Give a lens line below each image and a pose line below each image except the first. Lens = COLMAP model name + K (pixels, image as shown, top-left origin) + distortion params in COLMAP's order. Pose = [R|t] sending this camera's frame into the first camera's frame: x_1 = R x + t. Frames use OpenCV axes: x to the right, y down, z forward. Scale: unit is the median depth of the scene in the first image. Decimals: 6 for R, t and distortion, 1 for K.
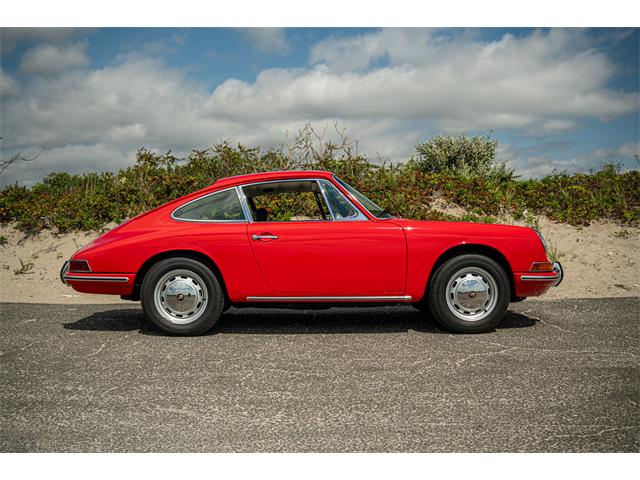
lens RADIAL K [[599.4, 0, 320.0], [0, 599.4, 240.0], [0, 0, 1]] dist [-0.143658, 0.006258]
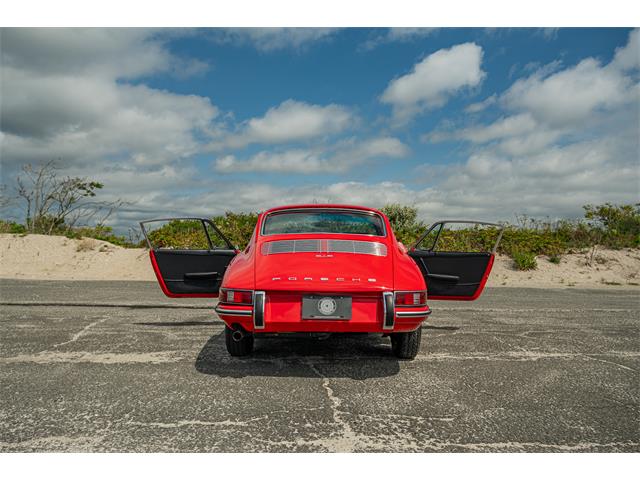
lens RADIAL K [[582.9, 0, 320.0], [0, 582.9, 240.0], [0, 0, 1]] dist [0.044895, 0.006919]
pose [[0.999651, 0.026433, 0.000136, 0.001122], [-0.026409, 0.998934, -0.037858, 0.006064], [-0.001137, 0.037841, 0.999283, -1.057480]]
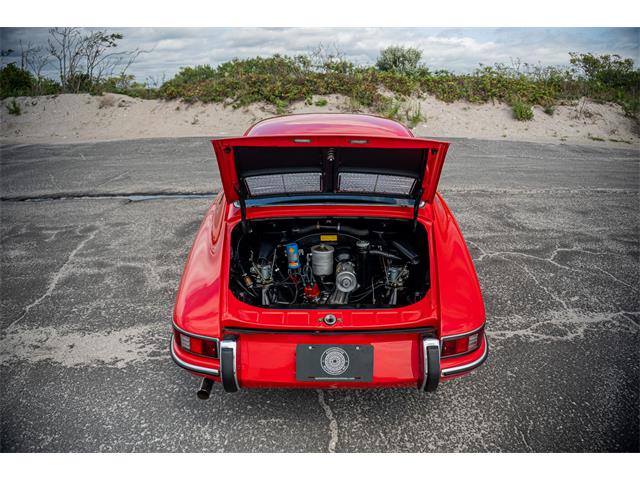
lens RADIAL K [[495.7, 0, 319.9], [0, 495.7, 260.5], [0, 0, 1]] dist [-0.235990, 0.098086]
pose [[0.999877, 0.012980, -0.008757, 0.002165], [-0.009067, 0.935949, 0.352019, -0.091761], [0.012766, -0.351896, 0.935952, -0.814435]]
